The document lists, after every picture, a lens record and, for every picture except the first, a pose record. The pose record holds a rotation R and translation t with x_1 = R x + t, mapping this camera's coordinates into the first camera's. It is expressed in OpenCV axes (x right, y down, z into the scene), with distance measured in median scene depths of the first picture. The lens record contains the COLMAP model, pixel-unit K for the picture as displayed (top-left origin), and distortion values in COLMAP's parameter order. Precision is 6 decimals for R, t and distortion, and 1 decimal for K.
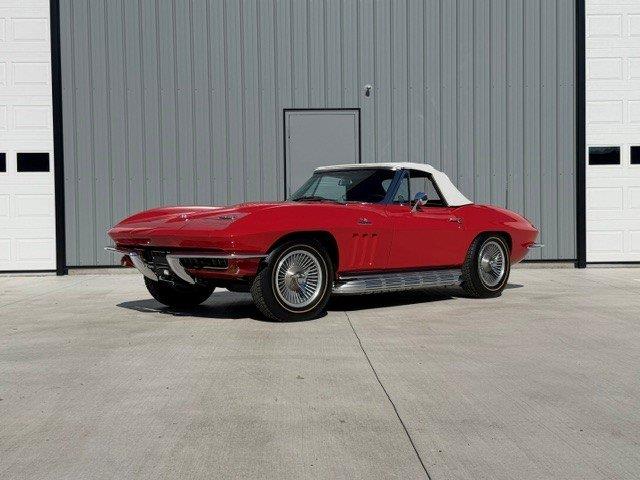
lens RADIAL K [[836.8, 0, 320.0], [0, 836.8, 240.0], [0, 0, 1]] dist [0.105267, -0.049016]
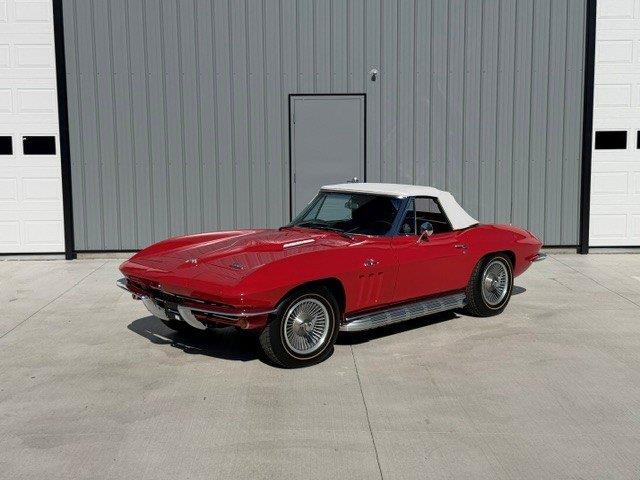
lens RADIAL K [[840.4, 0, 316.6], [0, 840.4, 231.2], [0, 0, 1]] dist [0.095069, -0.035018]
pose [[0.999974, 0.003630, -0.006169, -0.005327], [-0.003011, 0.995229, 0.097519, -0.129459], [0.006493, -0.097498, 0.995215, -0.011494]]
